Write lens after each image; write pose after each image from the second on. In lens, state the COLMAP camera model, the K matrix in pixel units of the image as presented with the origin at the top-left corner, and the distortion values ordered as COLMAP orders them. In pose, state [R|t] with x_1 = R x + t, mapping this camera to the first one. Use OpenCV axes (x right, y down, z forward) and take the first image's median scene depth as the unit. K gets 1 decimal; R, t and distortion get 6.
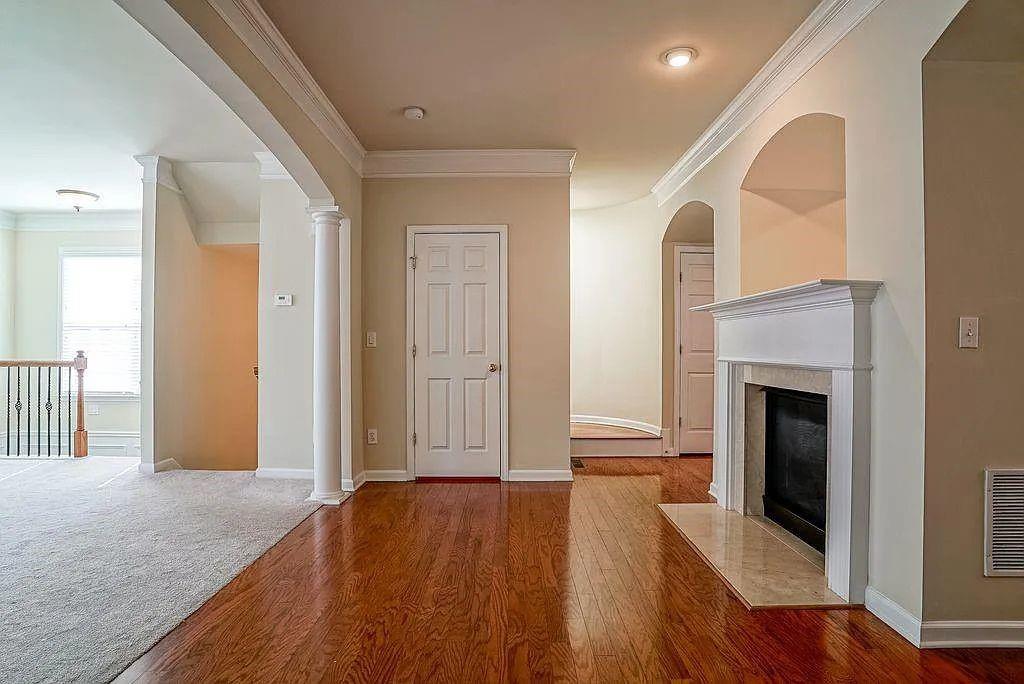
lens RADIAL K [[547.3, 0, 512.0], [0, 547.3, 342.0], [0, 0, 1]] dist [-0.004217, 0.000337]
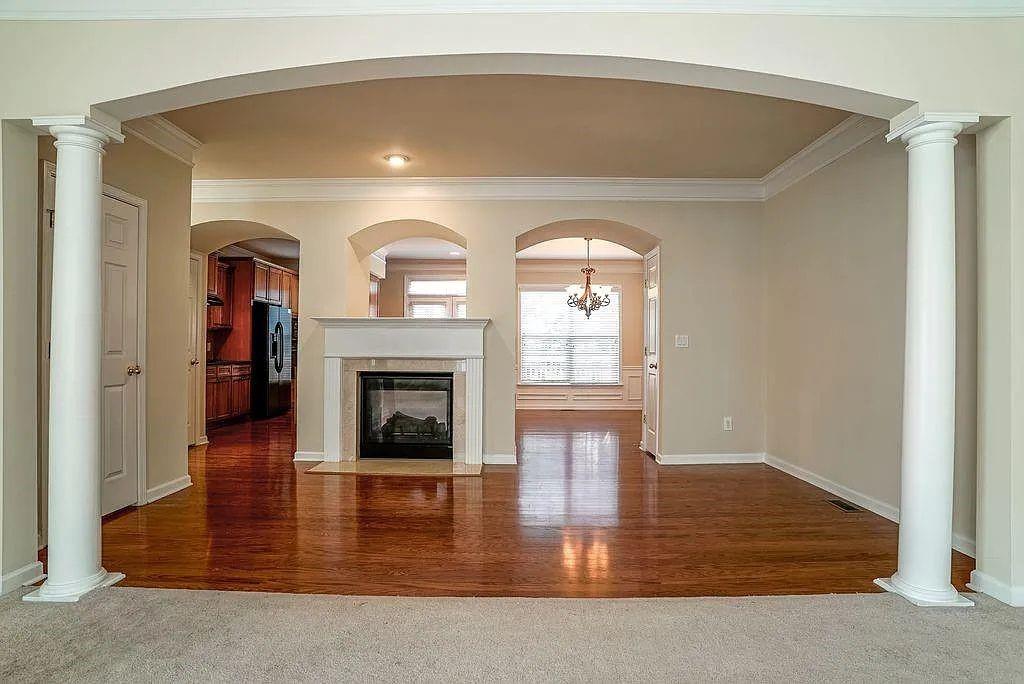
lens RADIAL K [[551.9, 0, 512.0], [0, 551.9, 342.0], [0, 0, 1]] dist [-0.082985, 0.047445]
pose [[0.016775, 0.013156, 0.999773, -0.821504], [-0.016491, 0.999781, -0.012879, 0.005592], [-0.999723, -0.016271, 0.016988, 0.422945]]
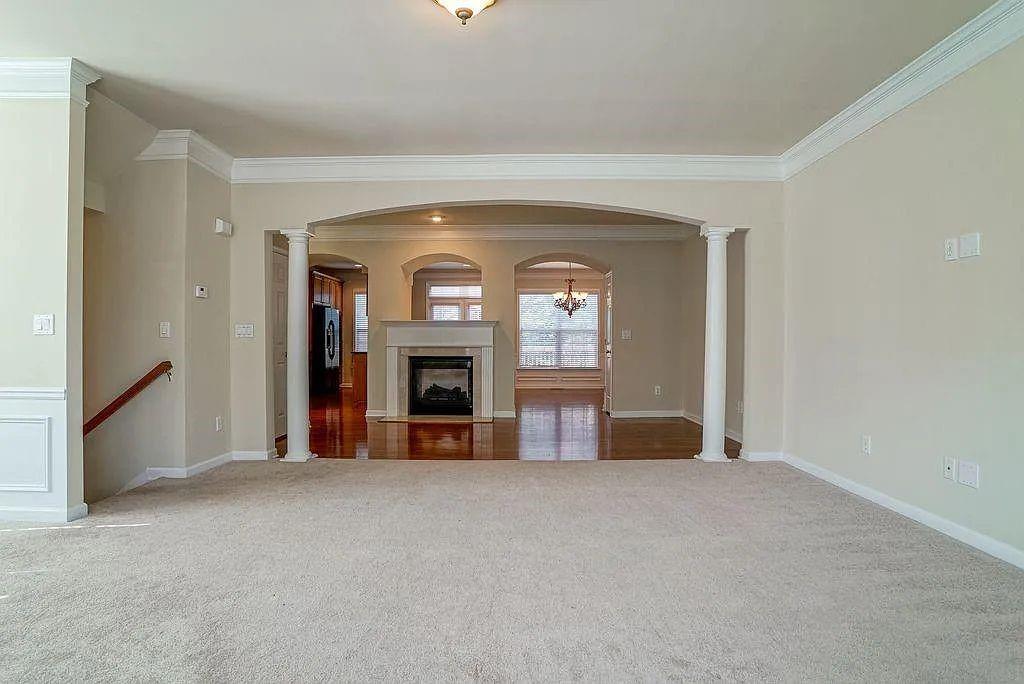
lens RADIAL K [[547.3, 0, 512.0], [0, 547.3, 342.0], [0, 0, 1]] dist [-0.004217, 0.000337]
pose [[0.018223, -0.002659, 0.999830, -1.380864], [-0.012379, 0.999919, 0.002885, 0.004775], [-0.999757, -0.012429, 0.018189, 0.412043]]
